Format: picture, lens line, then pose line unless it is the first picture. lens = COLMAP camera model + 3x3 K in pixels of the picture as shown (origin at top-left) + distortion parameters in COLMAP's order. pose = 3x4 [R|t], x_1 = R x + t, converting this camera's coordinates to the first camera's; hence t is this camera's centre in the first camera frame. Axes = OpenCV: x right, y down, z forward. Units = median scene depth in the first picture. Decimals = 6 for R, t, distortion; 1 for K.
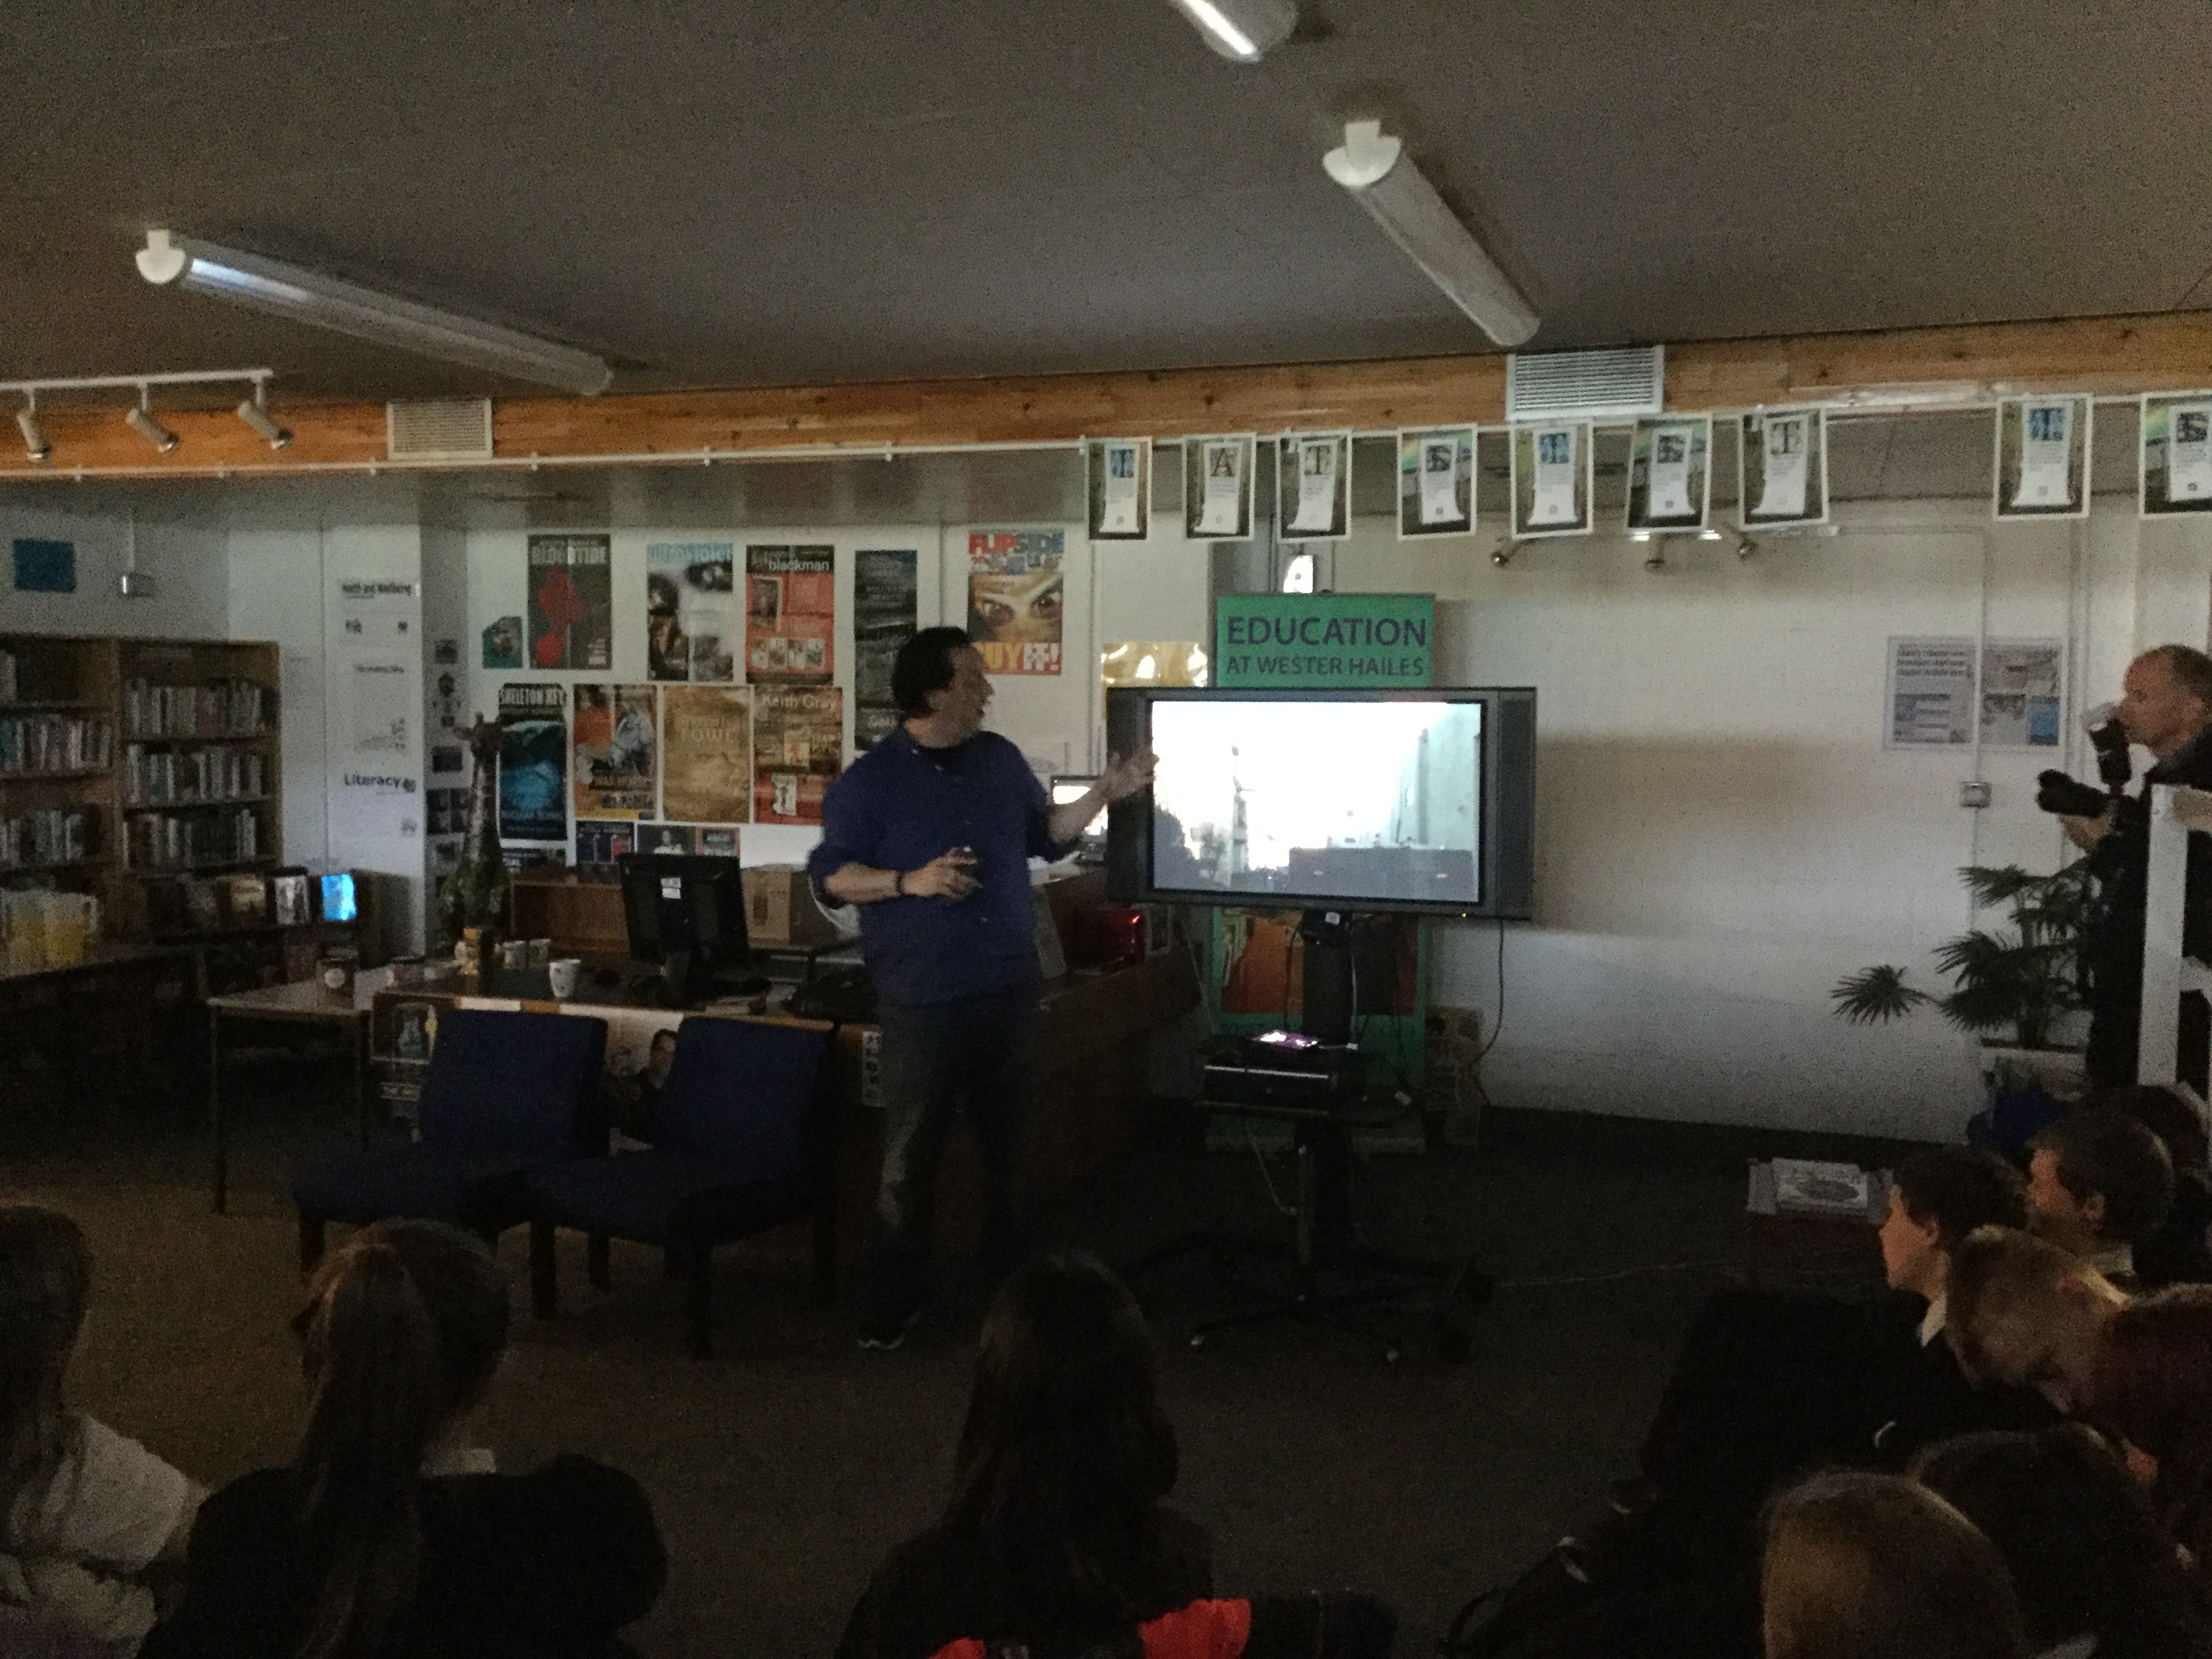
lens RADIAL K [[2008.0, 0, 1084.0], [0, 2008.0, 823.9], [0, 0, 1]] dist [0.057802, 0.000000]
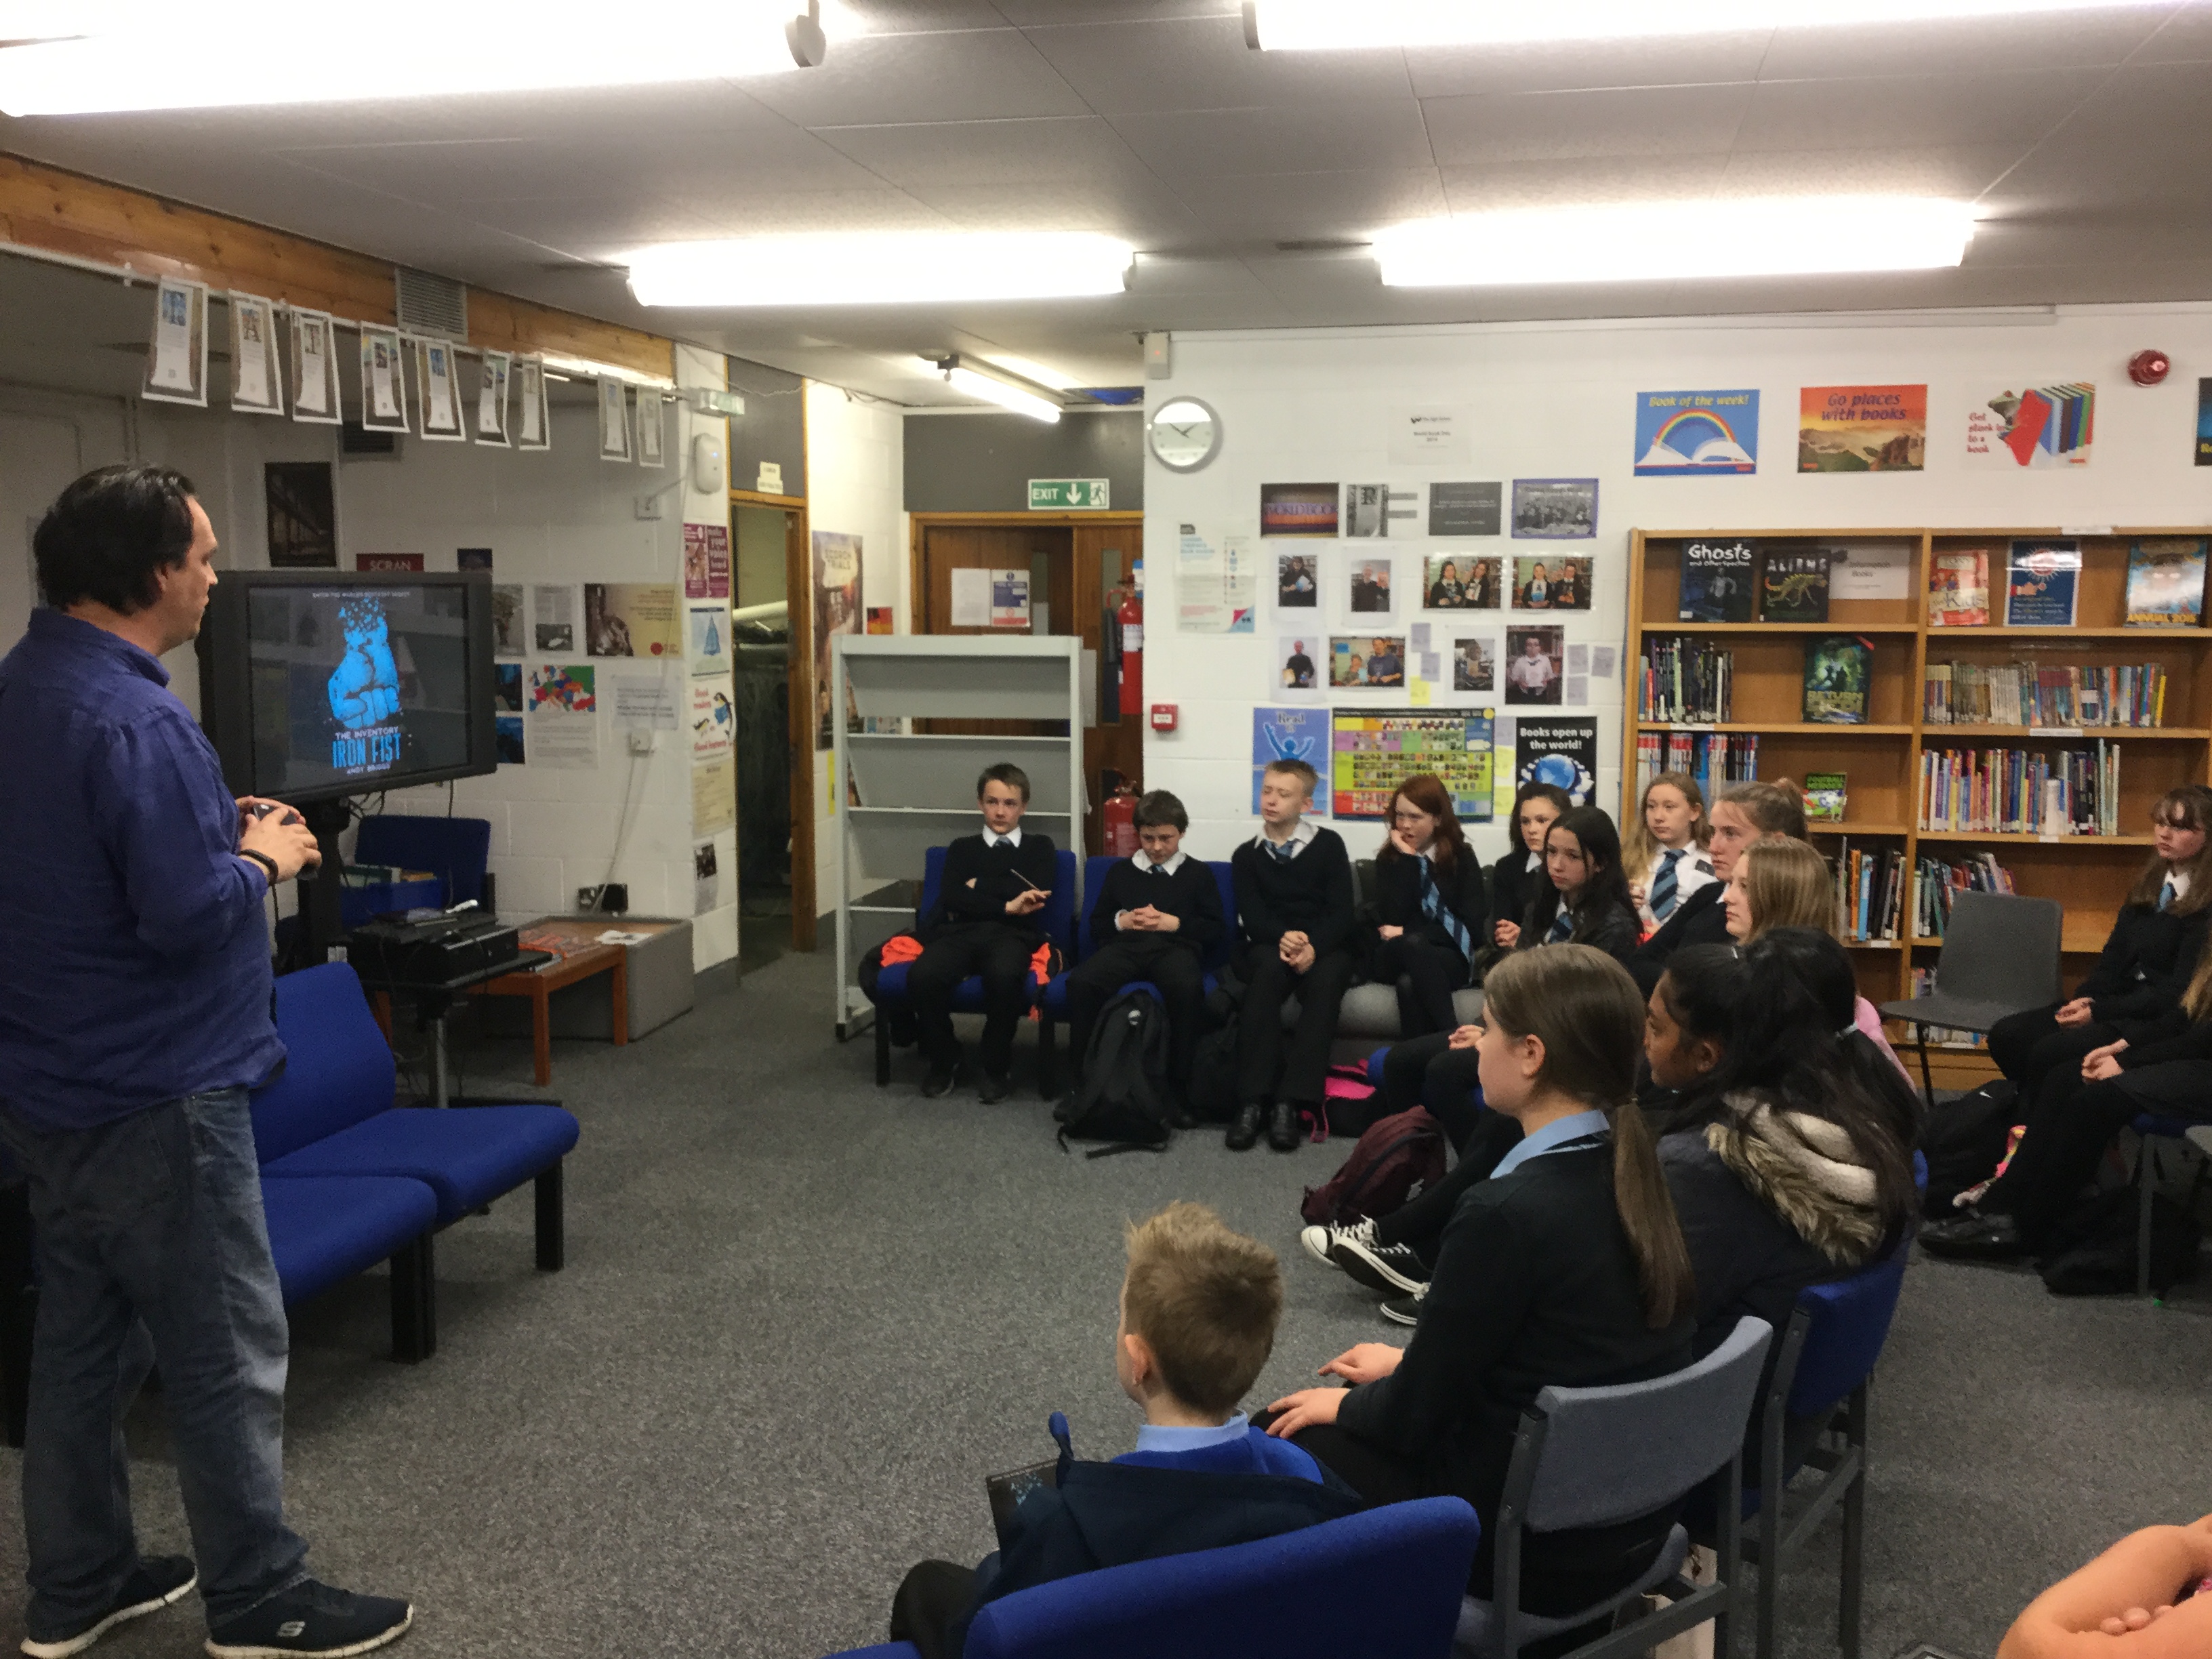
lens RADIAL K [[2008.0, 0, 1111.2], [0, 2008.0, 843.9], [0, 0, 1]] dist [0.057802, 0.000000]
pose [[-0.132298, -0.135384, 0.981921, -0.705673], [0.055462, 0.988065, 0.143704, -0.043228], [-0.989657, 0.073471, -0.123211, 0.563369]]
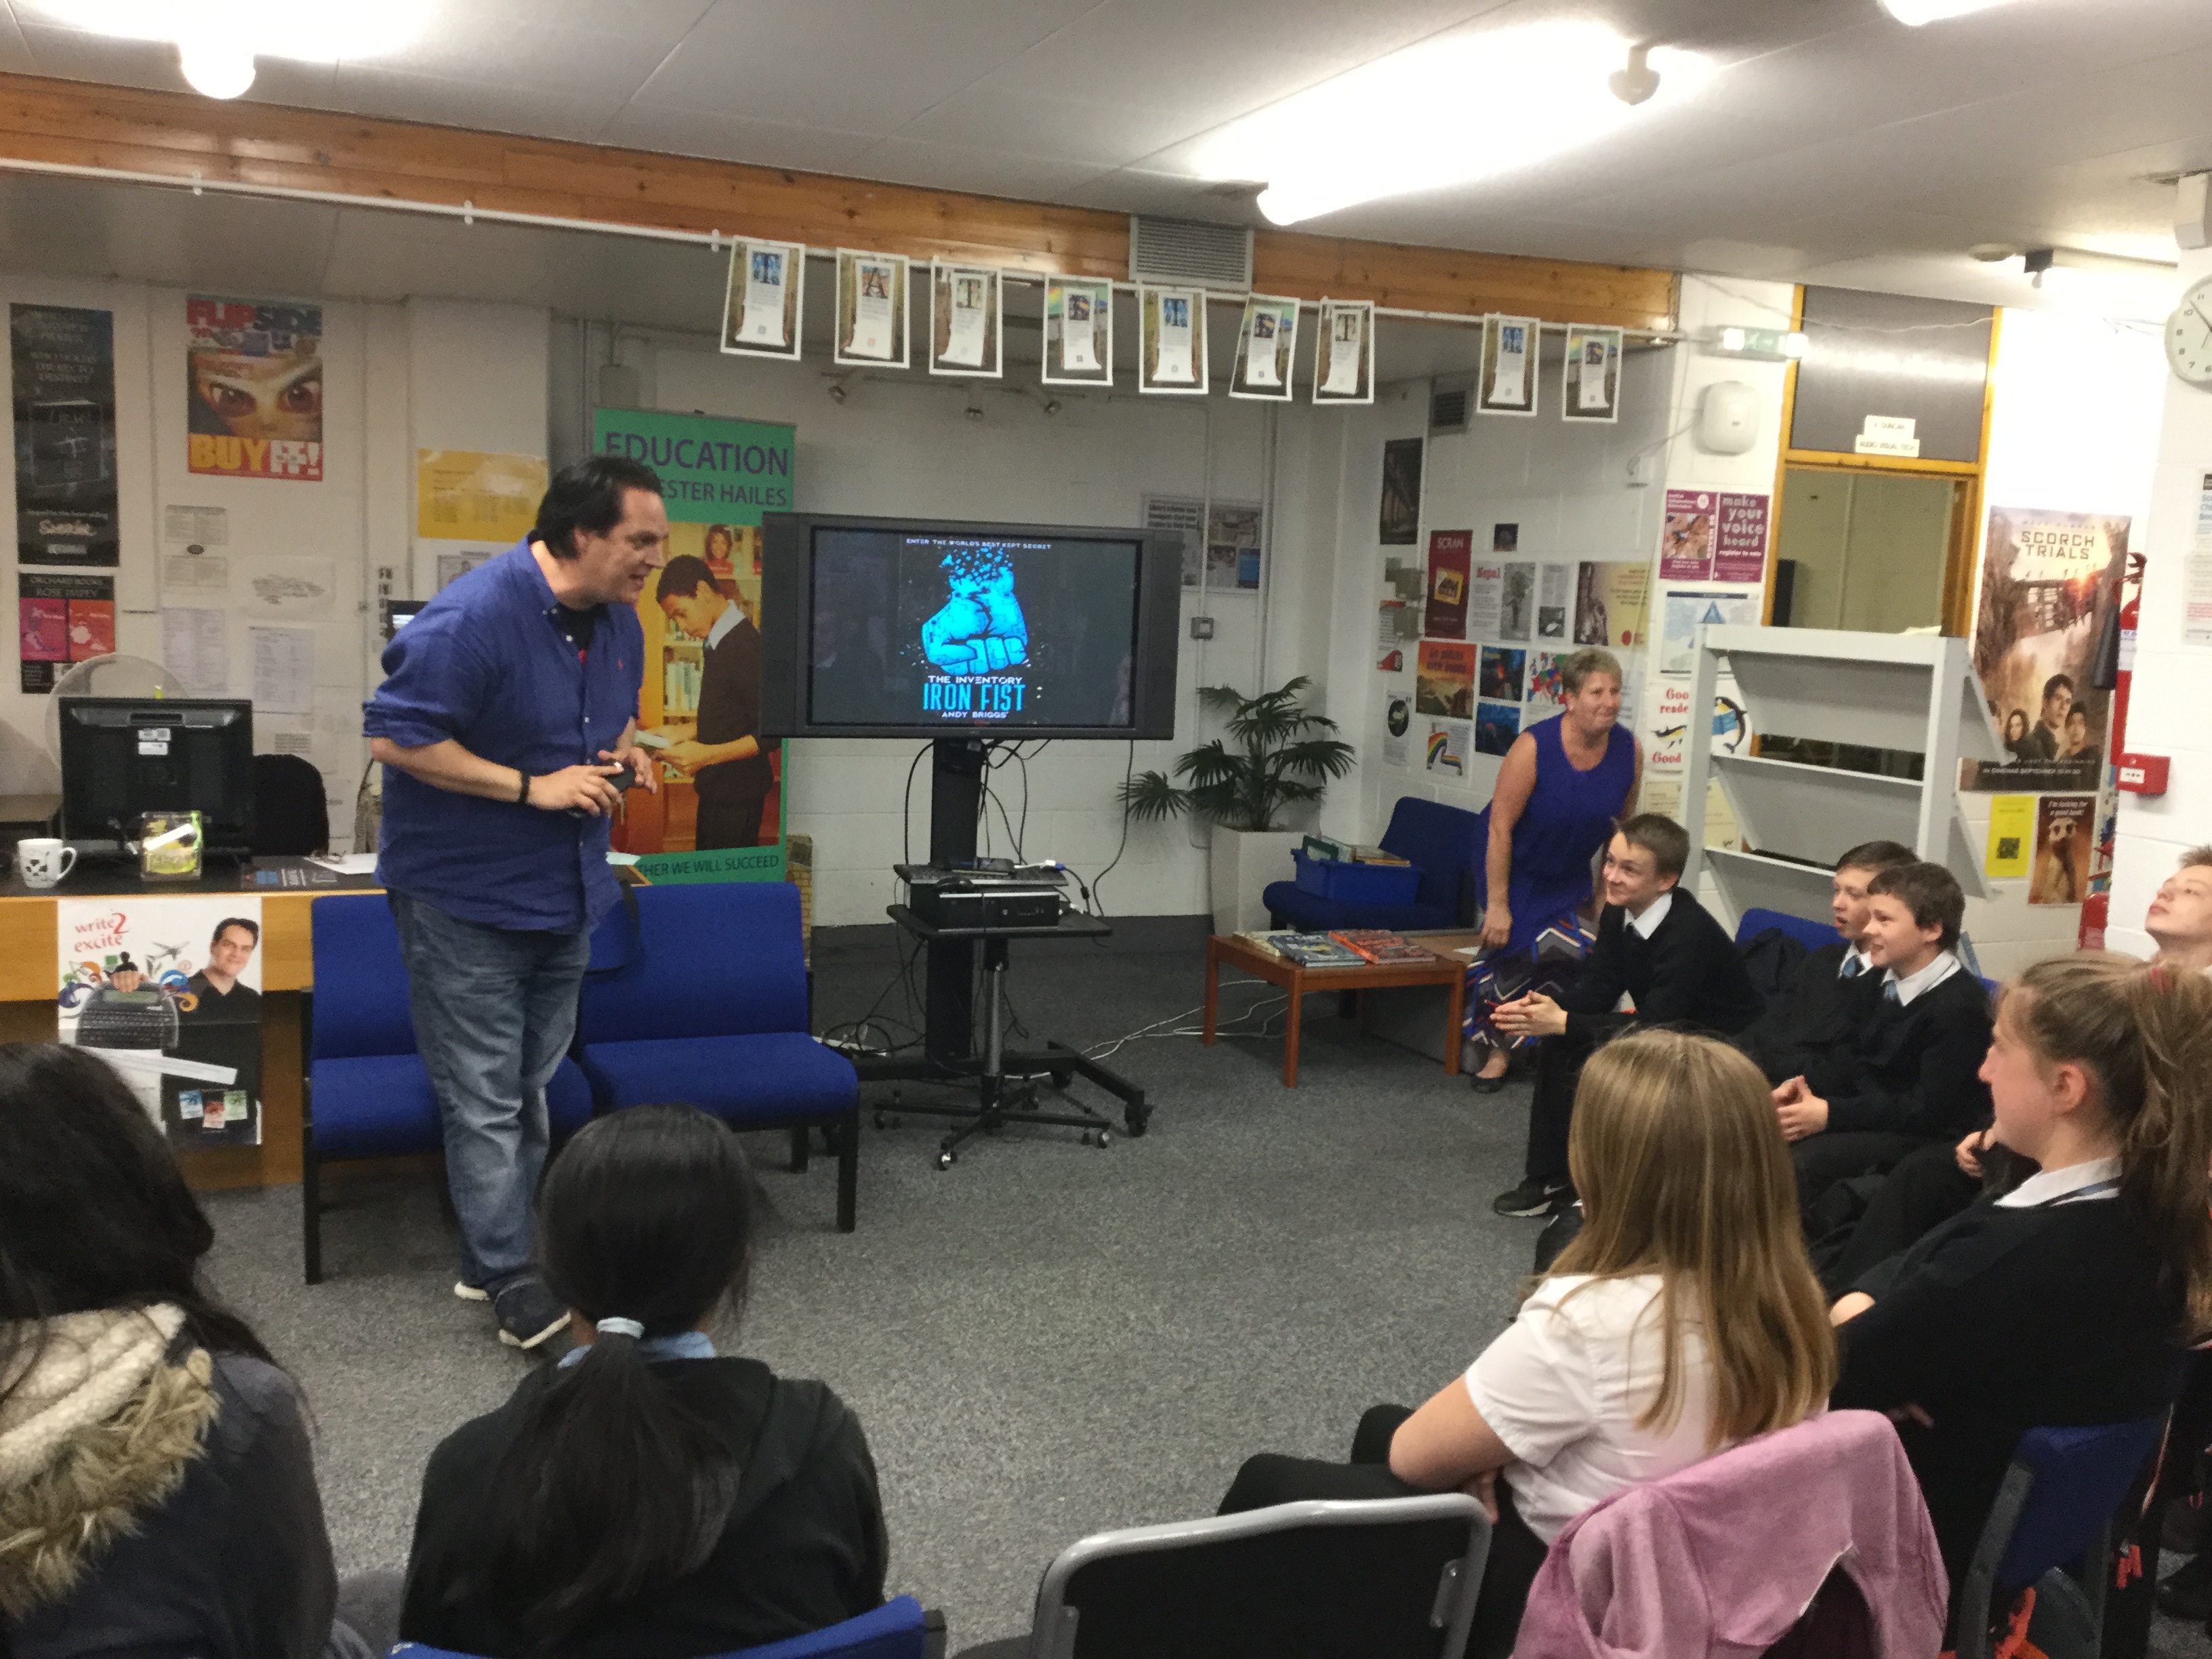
lens RADIAL K [[2008.0, 0, 1130.3], [0, 2008.0, 835.3], [0, 0, 1]] dist [0.057802, 0.000000]
pose [[0.732120, -0.068135, 0.677760, -0.395963], [0.006616, 0.995649, 0.092947, -0.002523], [-0.681144, -0.063564, 0.729385, 0.140961]]
